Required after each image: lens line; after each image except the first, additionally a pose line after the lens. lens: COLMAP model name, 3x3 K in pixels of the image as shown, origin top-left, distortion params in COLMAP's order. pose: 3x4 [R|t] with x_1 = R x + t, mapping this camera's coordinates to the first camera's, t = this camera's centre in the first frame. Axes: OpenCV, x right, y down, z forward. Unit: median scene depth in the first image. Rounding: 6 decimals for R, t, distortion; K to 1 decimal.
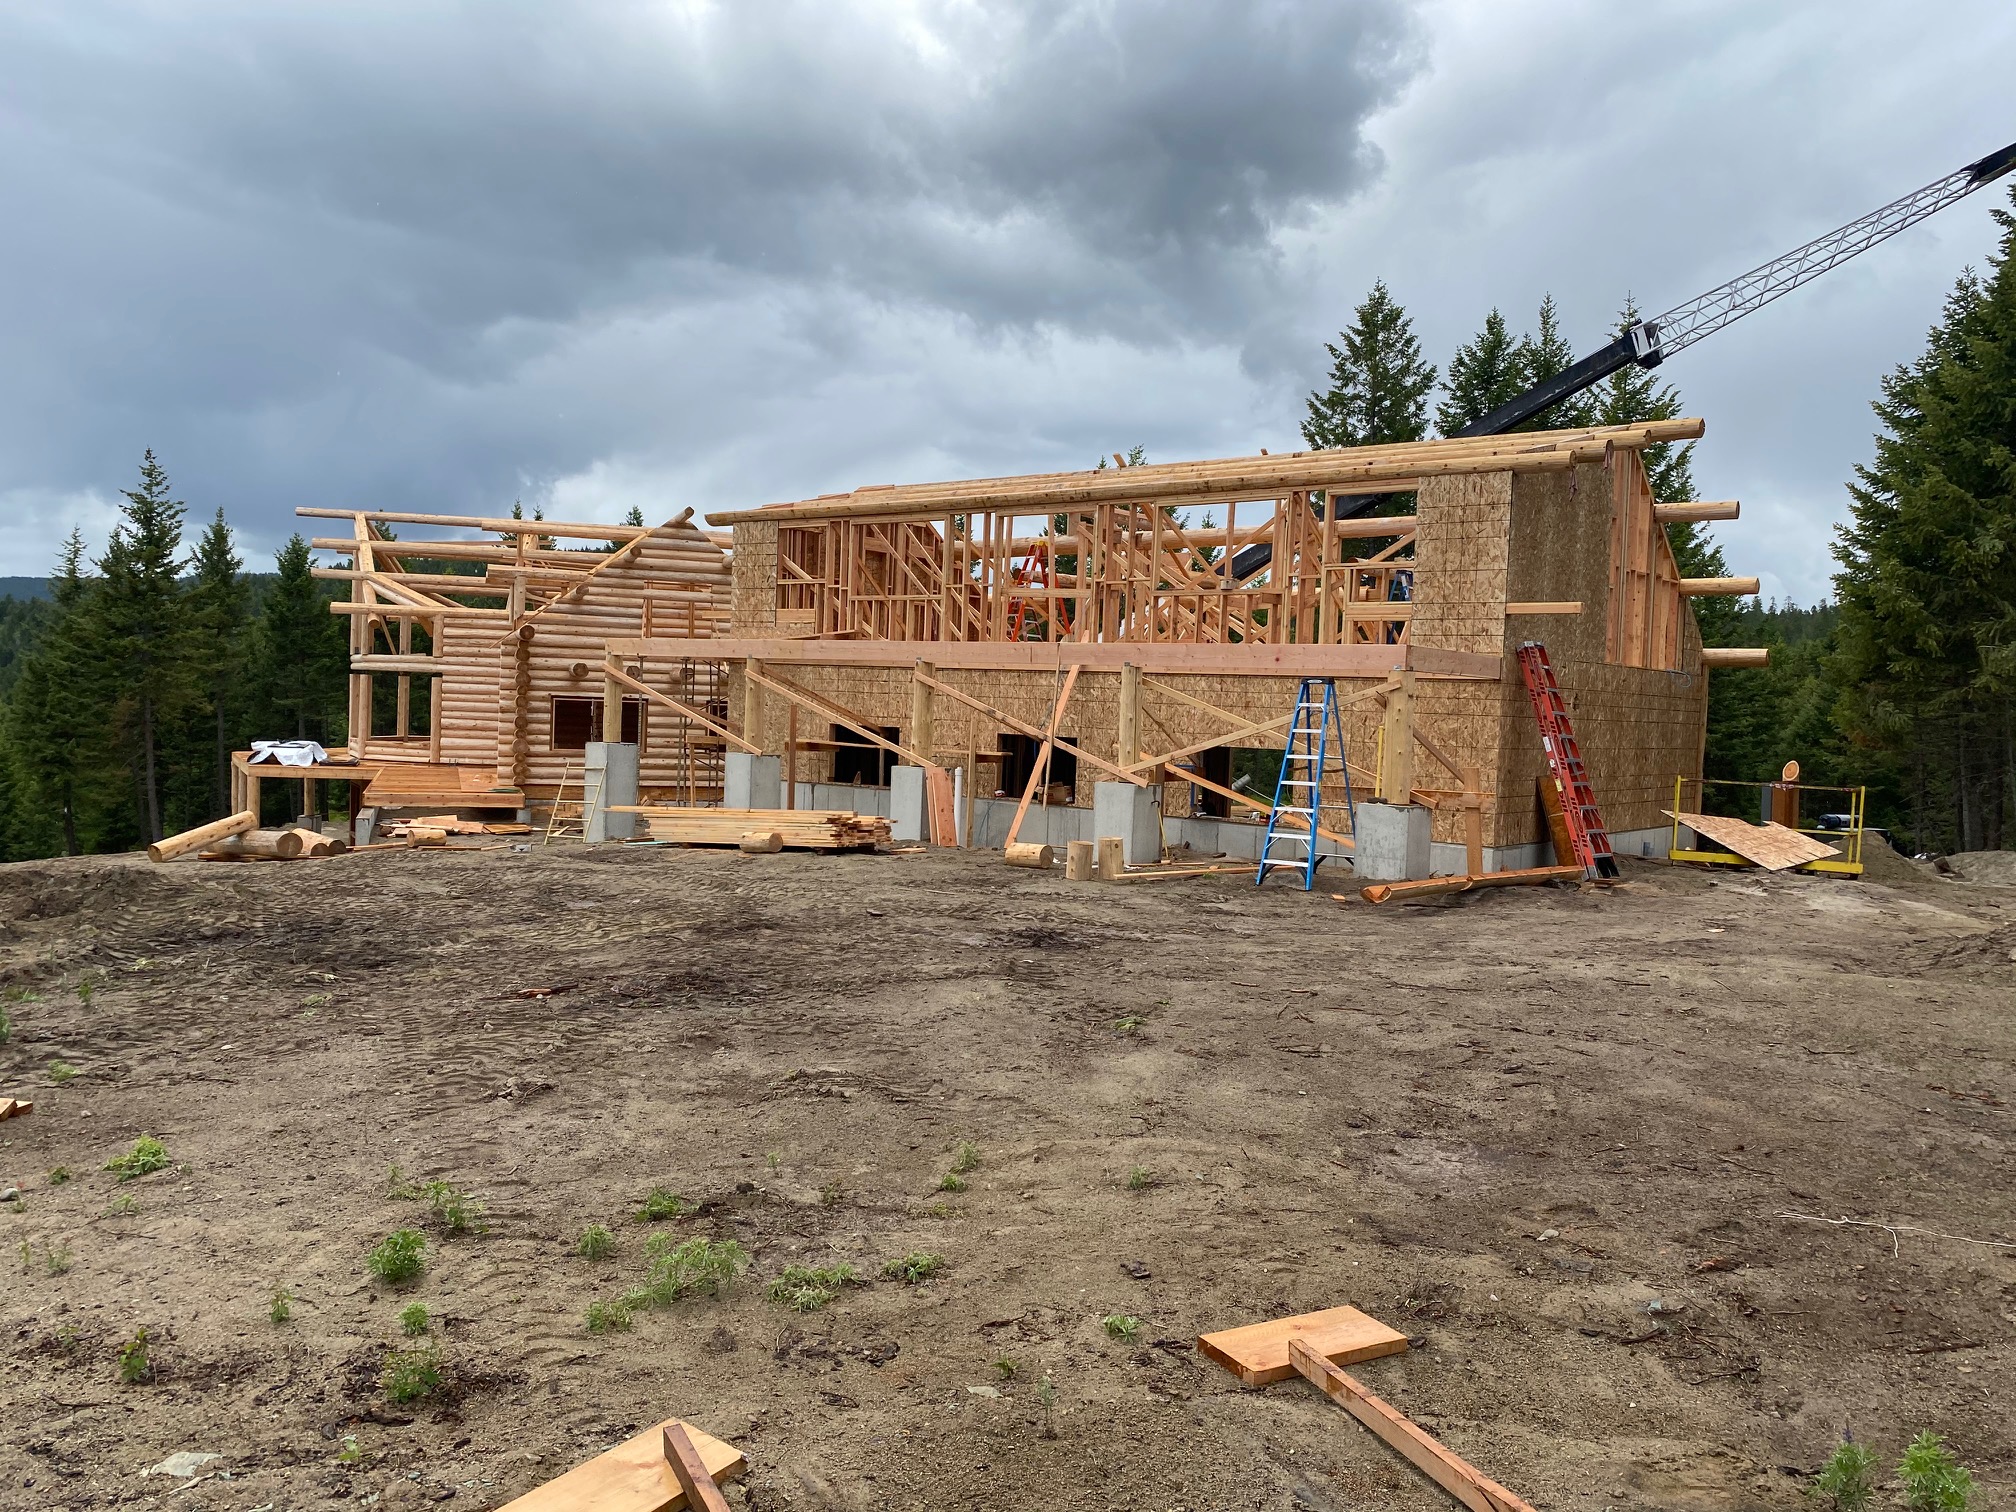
lens RADIAL K [[1477.3, 0, 1008.0], [0, 1477.3, 756.0], [0, 0, 1]] dist [0.004237, -0.048576]
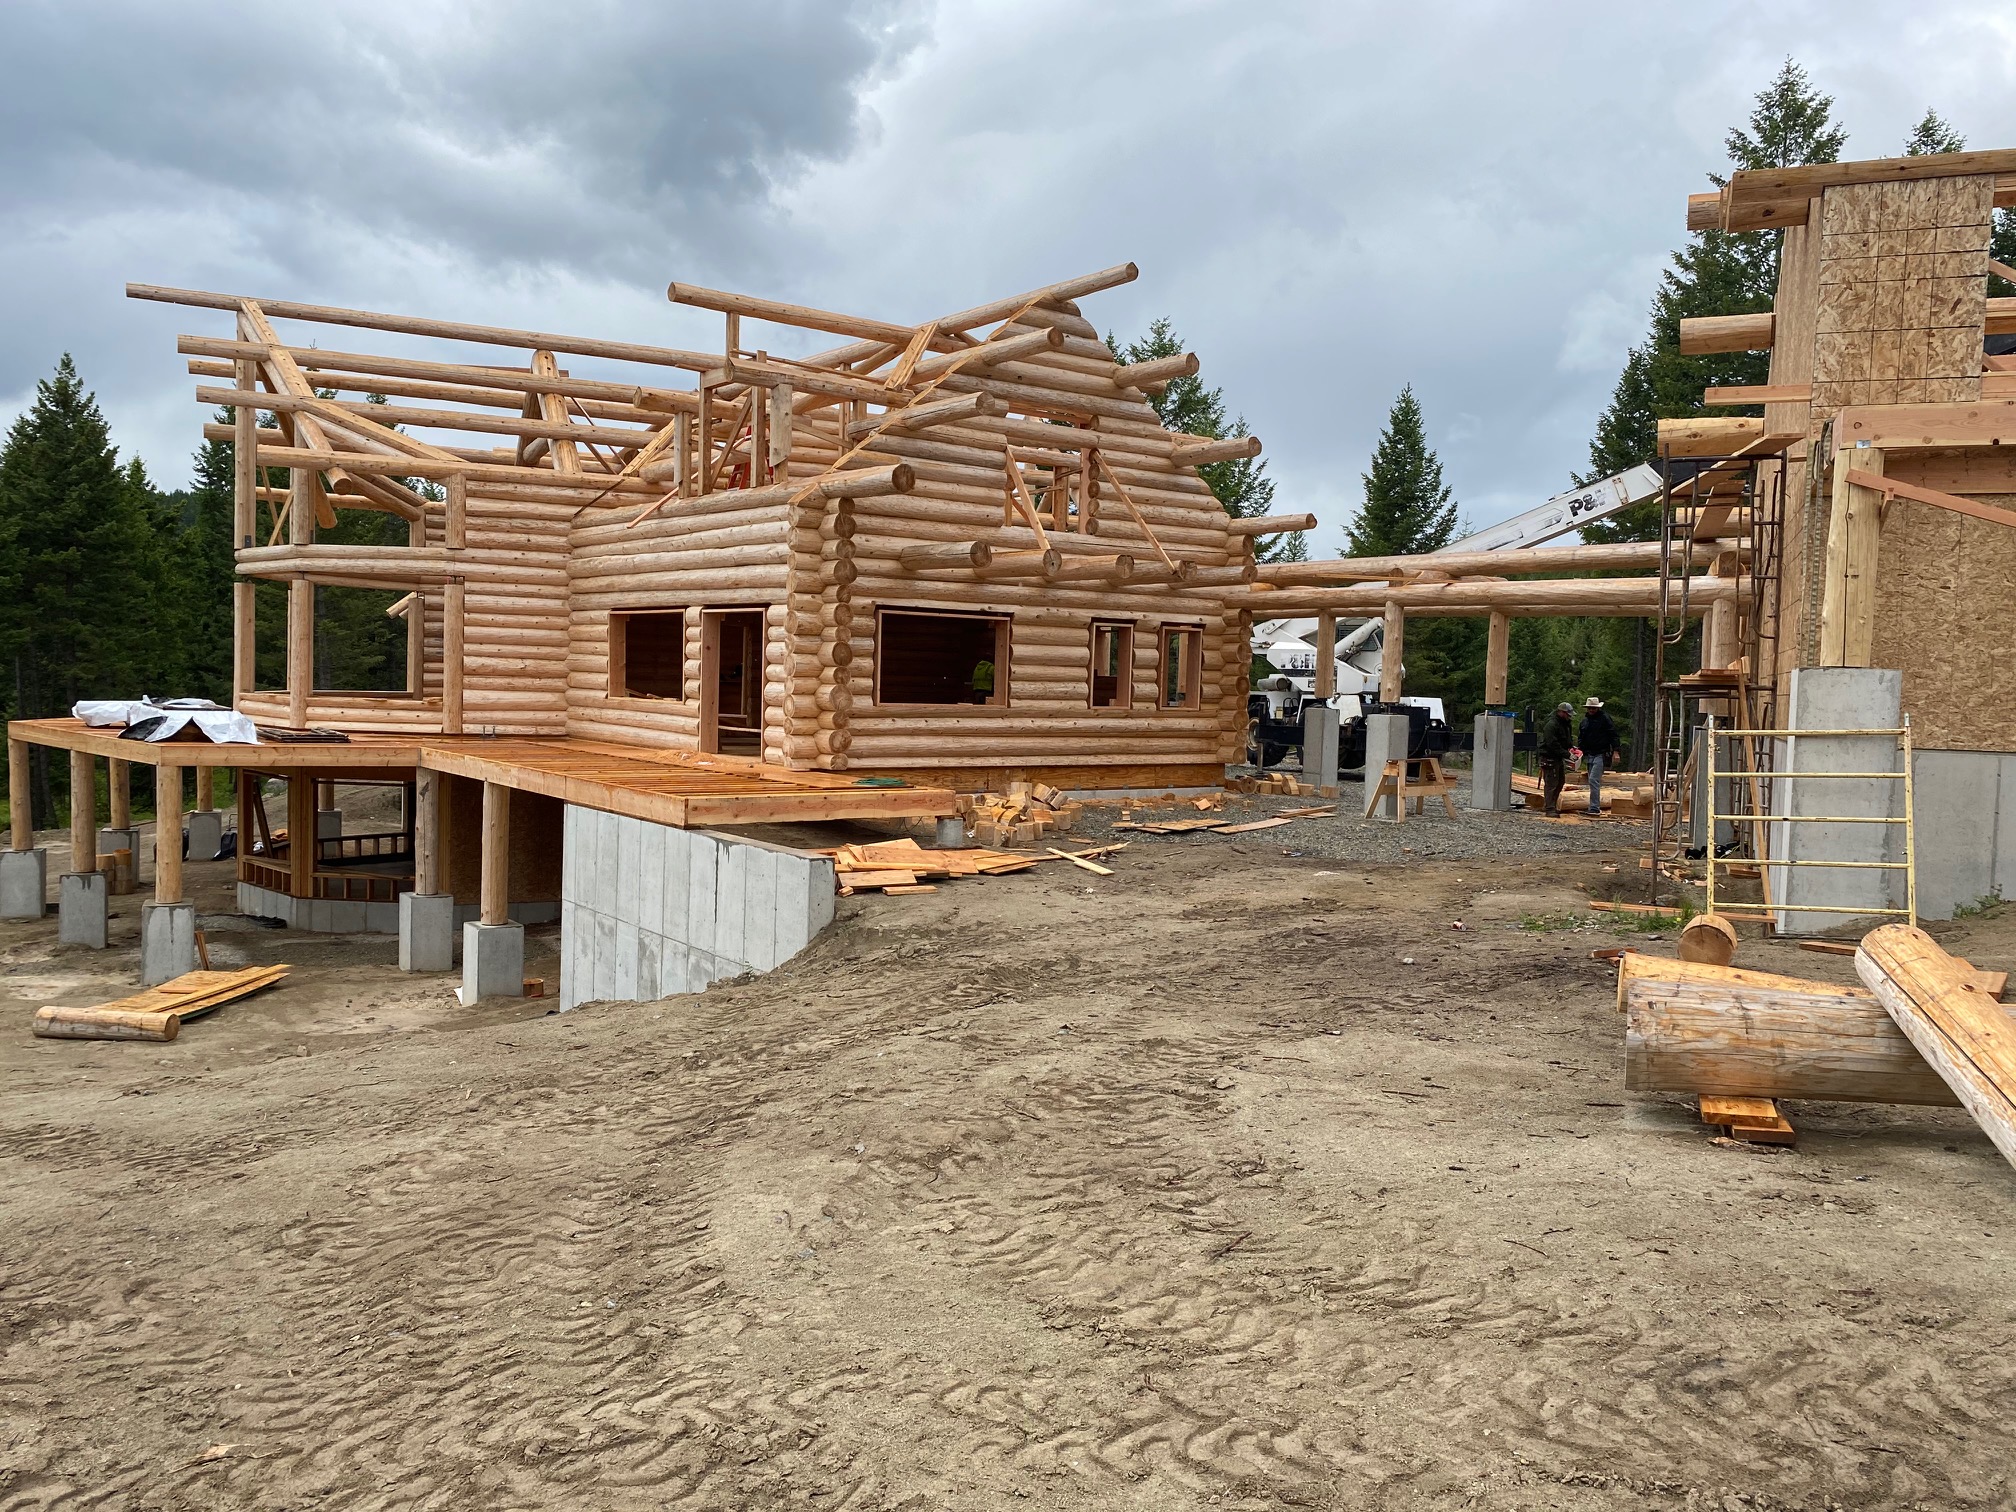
lens RADIAL K [[1492.0, 0, 1008.0], [0, 1492.0, 756.0], [0, 0, 1]] dist [0.034161, -0.052023]
pose [[0.958923, -0.023050, 0.282729, -0.346610], [0.015172, 0.999434, 0.030022, -0.000938], [-0.283261, -0.024499, 0.958730, 0.379796]]
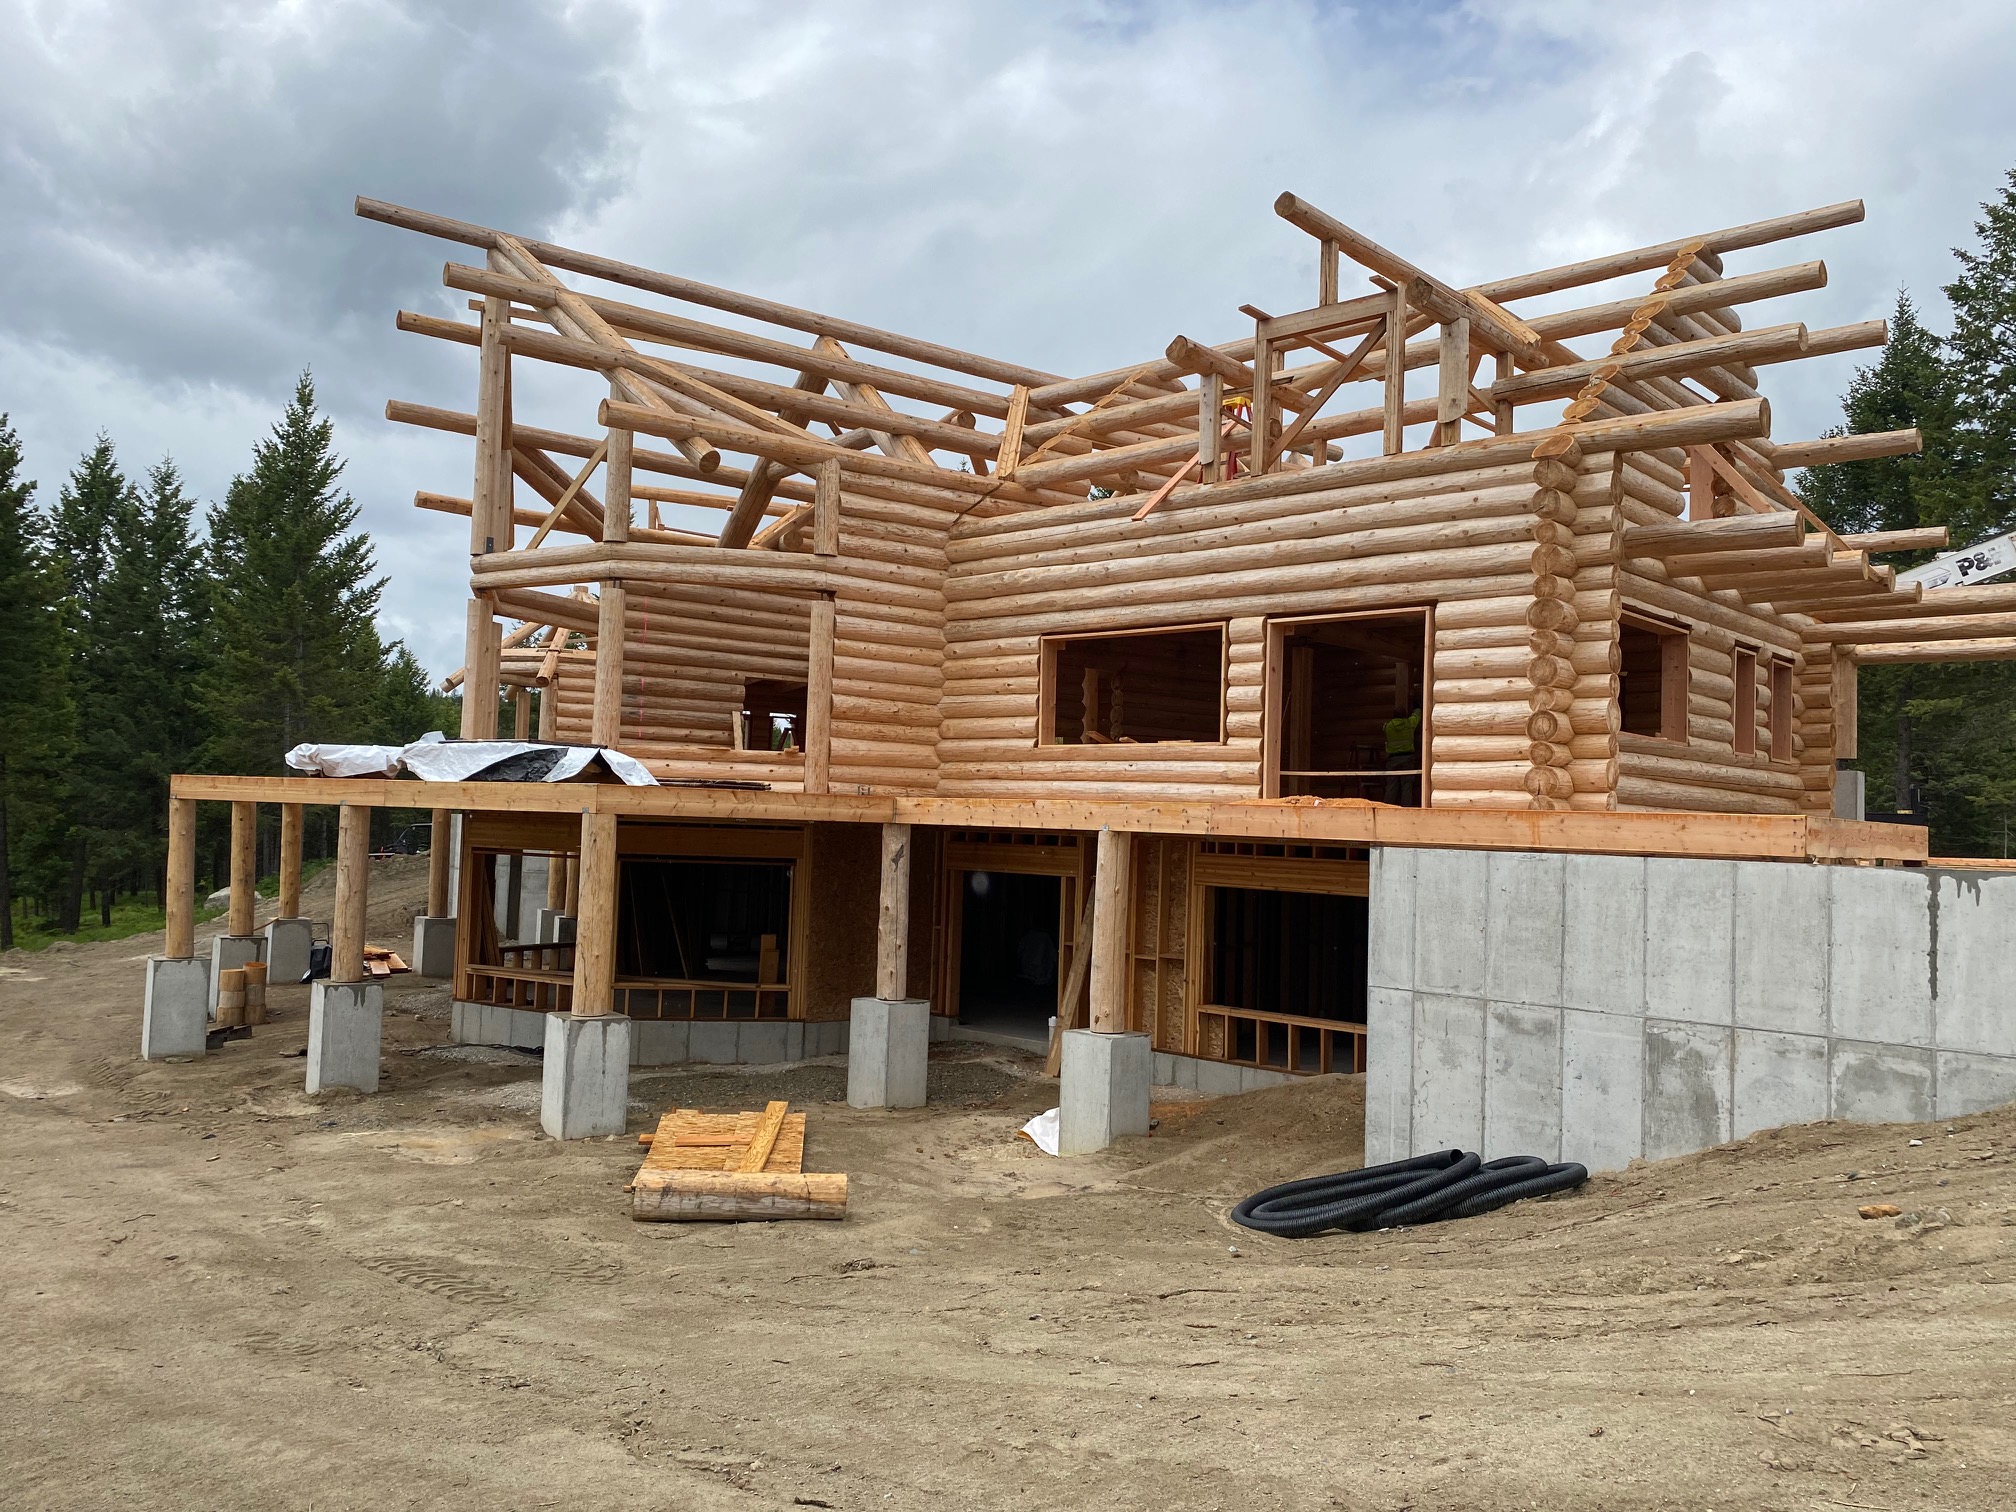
lens RADIAL K [[1492.0, 0, 1008.0], [0, 1492.0, 756.0], [0, 0, 1]] dist [0.034161, -0.052023]
pose [[0.902183, 0.012756, 0.431164, -0.529252], [0.015237, 0.997996, -0.061409, 0.021304], [-0.431083, 0.061972, 0.900181, 0.576329]]
